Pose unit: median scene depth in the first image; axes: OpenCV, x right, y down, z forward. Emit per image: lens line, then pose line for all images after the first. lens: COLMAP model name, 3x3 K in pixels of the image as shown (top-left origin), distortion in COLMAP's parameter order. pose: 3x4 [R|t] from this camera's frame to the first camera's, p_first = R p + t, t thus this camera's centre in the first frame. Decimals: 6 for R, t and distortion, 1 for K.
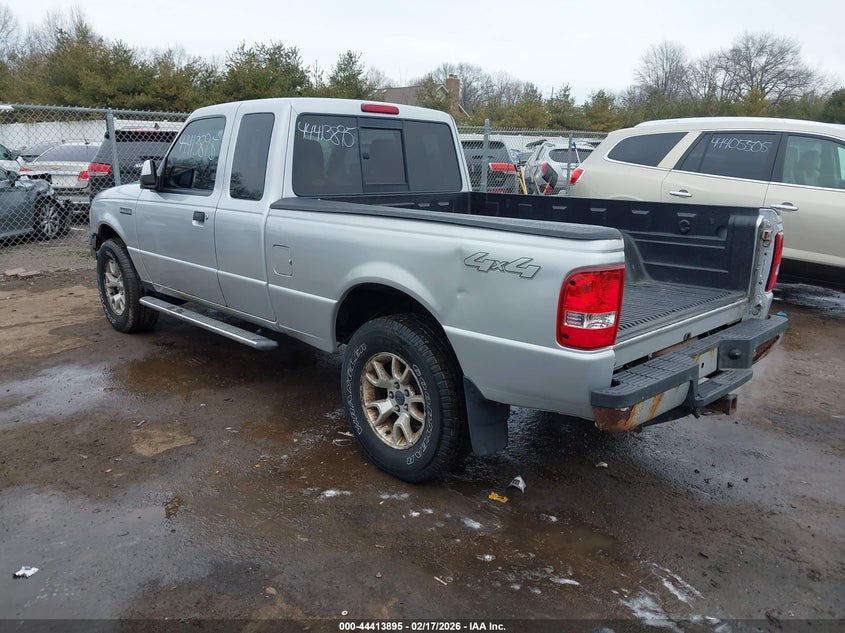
lens RADIAL K [[674.7, 0, 417.7], [0, 674.7, 319.4], [0, 0, 1]] dist [0.006135, 0.004678]
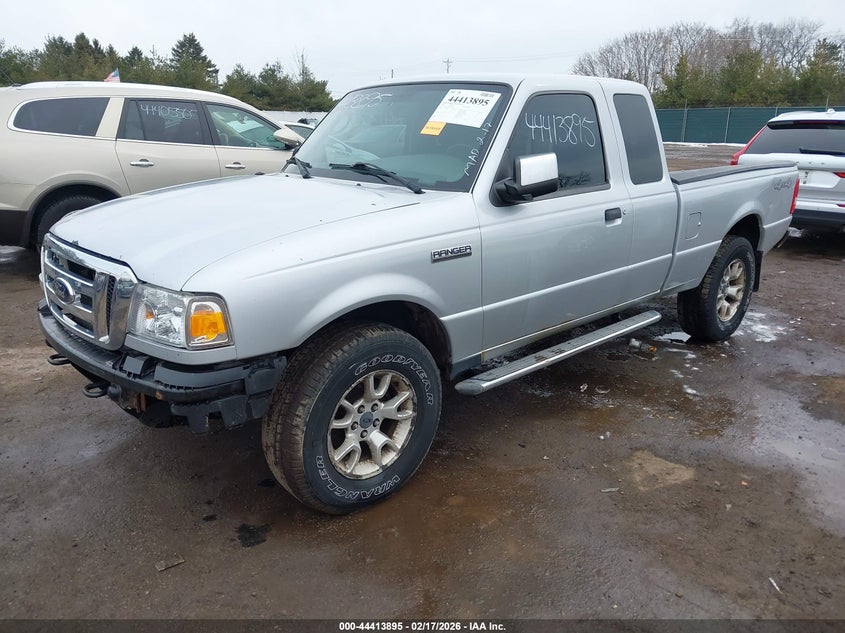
lens RADIAL K [[646.5, 0, 422.5], [0, 646.5, 316.5], [0, 0, 1]] dist [-0.000014, 0.001849]
pose [[0.025739, -0.303266, 0.952558, -1.108415], [0.233530, 0.928333, 0.289243, -0.314479], [-0.972009, 0.215006, 0.094716, 1.148467]]
